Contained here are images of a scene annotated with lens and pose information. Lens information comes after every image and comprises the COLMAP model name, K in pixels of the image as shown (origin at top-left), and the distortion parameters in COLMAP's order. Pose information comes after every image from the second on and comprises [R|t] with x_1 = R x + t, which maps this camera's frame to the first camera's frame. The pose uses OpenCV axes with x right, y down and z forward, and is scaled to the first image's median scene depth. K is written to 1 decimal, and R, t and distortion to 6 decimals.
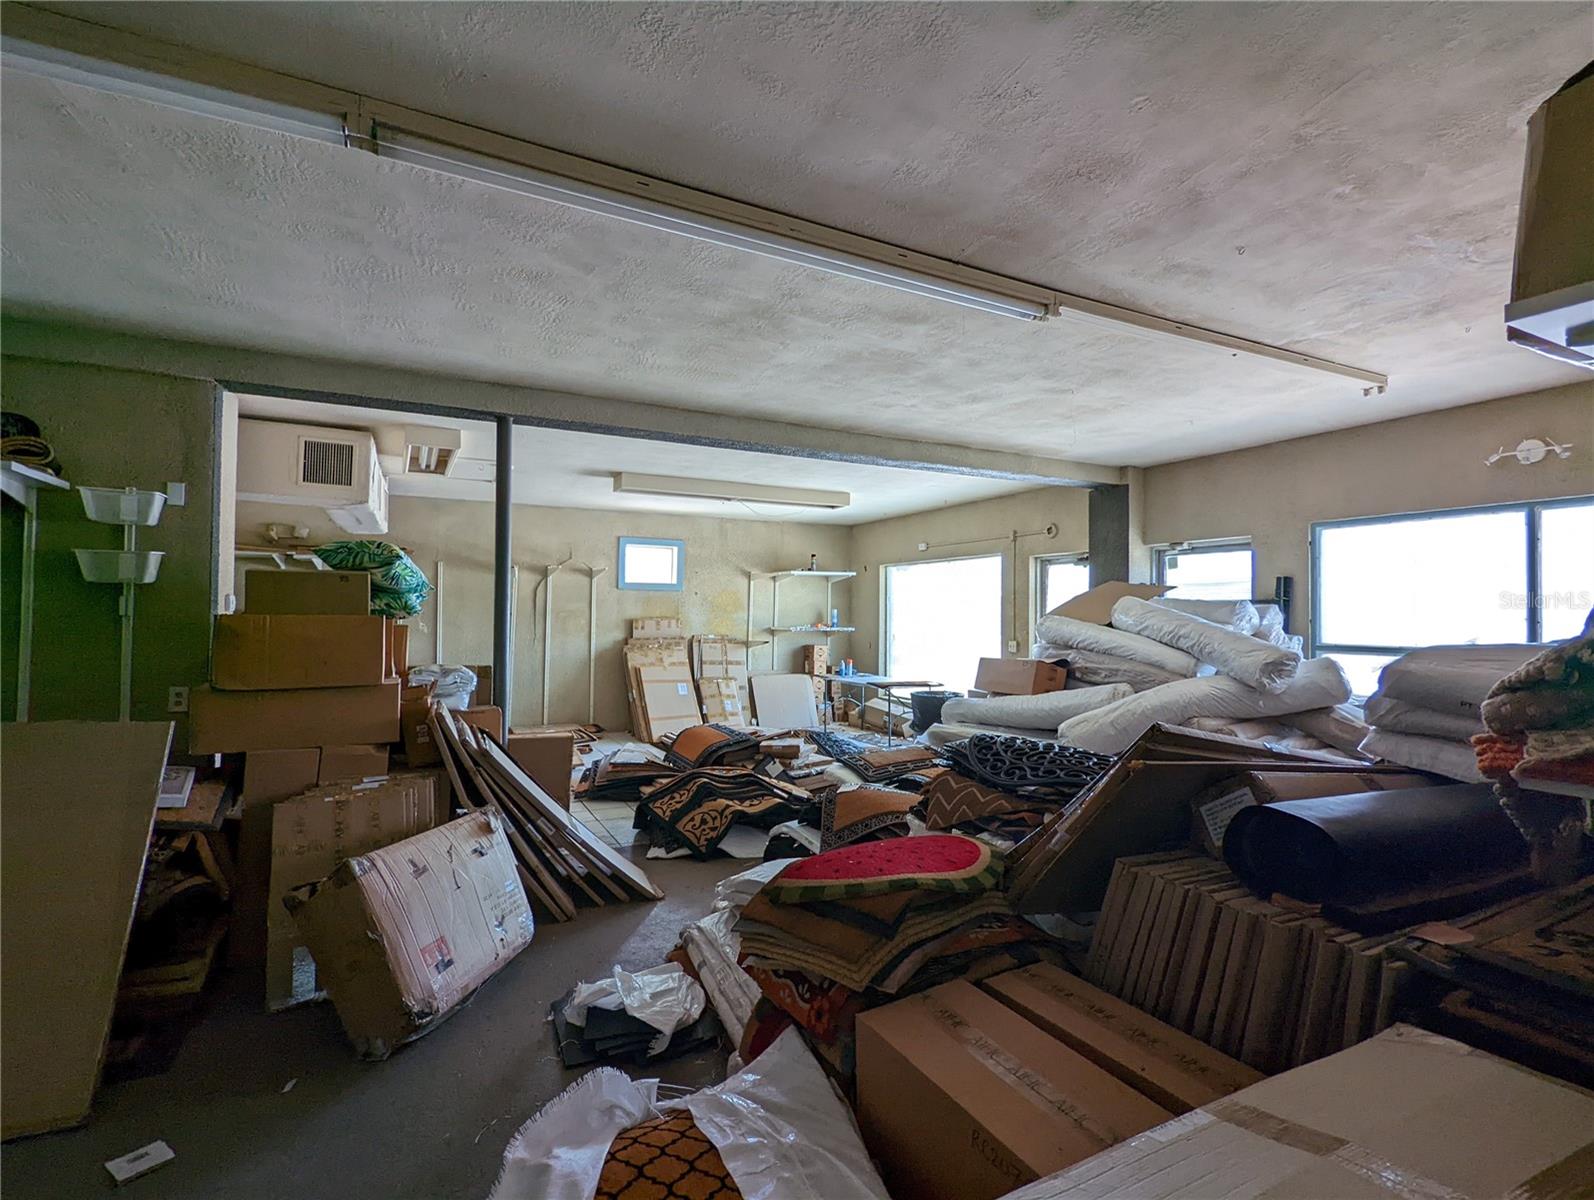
lens RADIAL K [[756.9, 0, 797.0], [0, 756.9, 600.0], [0, 0, 1]] dist [0.025727, -0.018724]
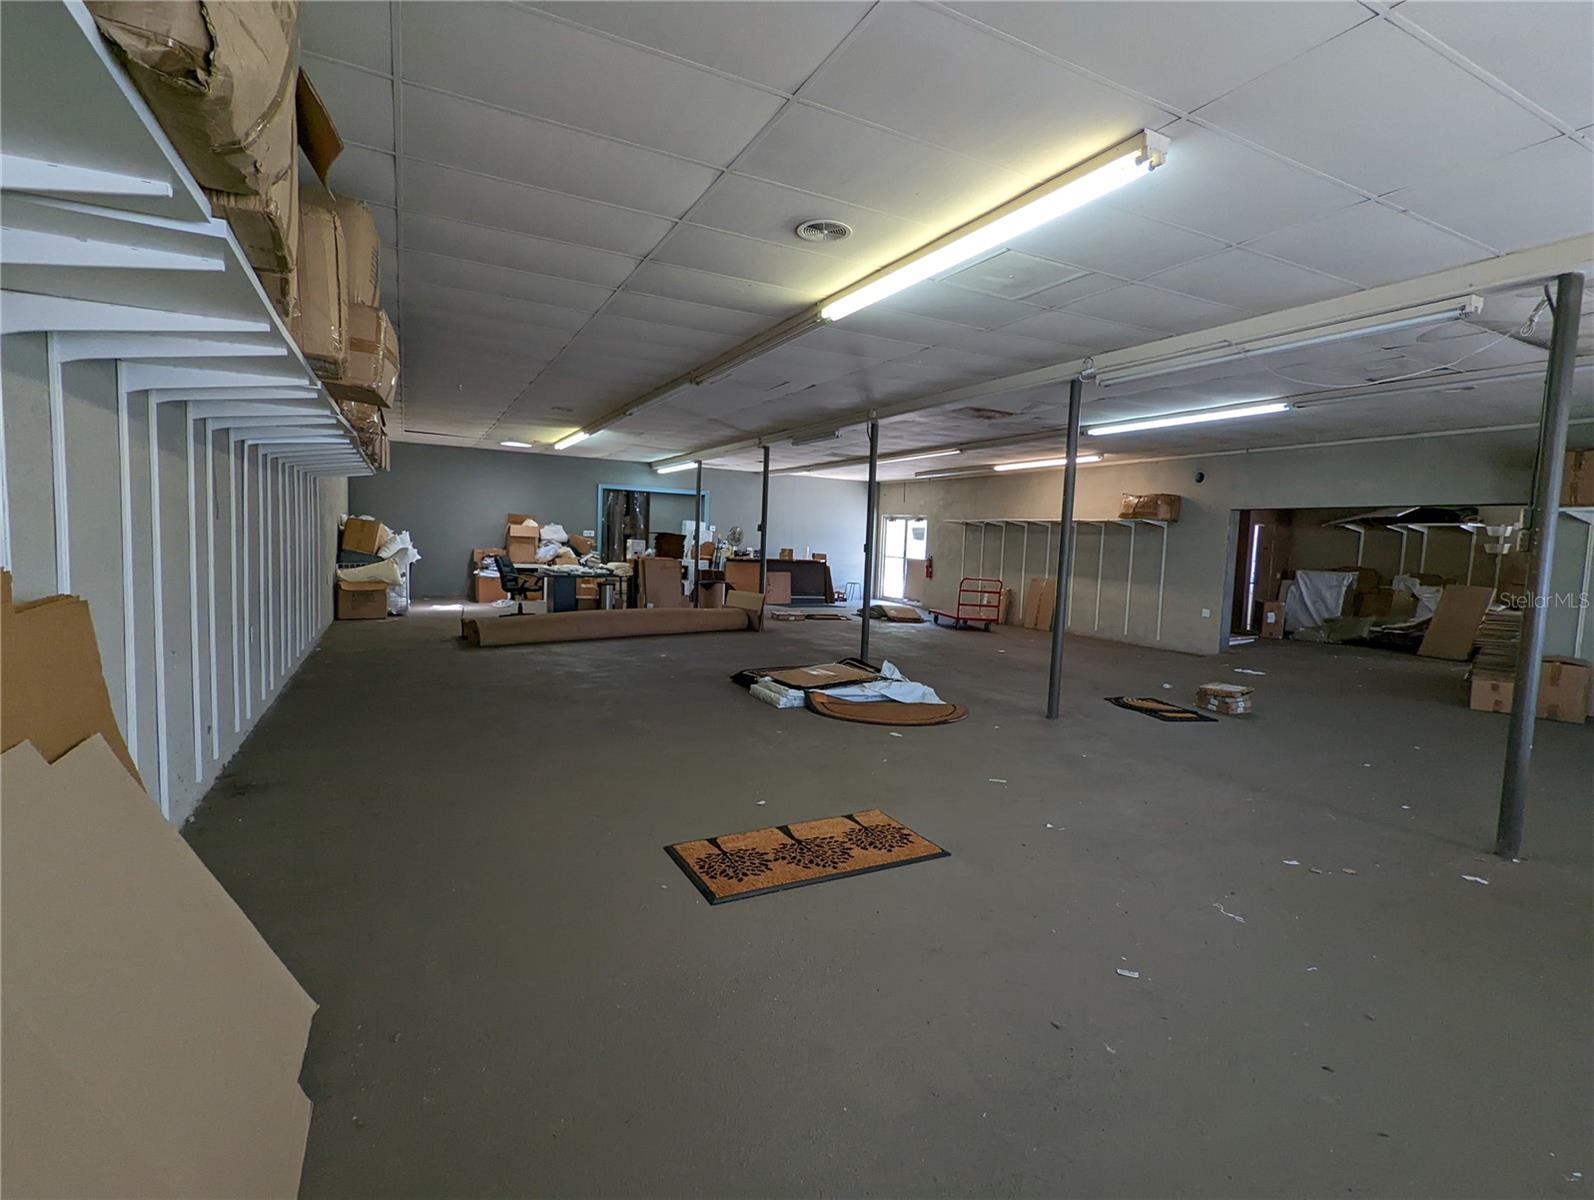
lens RADIAL K [[756.9, 0, 797.0], [0, 756.9, 600.0], [0, 0, 1]] dist [0.025727, -0.018724]
pose [[-0.007332, 0.073197, -0.997291, 2.496389], [-0.014141, 0.997210, 0.073295, -0.021341], [0.999873, 0.014640, -0.006276, -2.052967]]
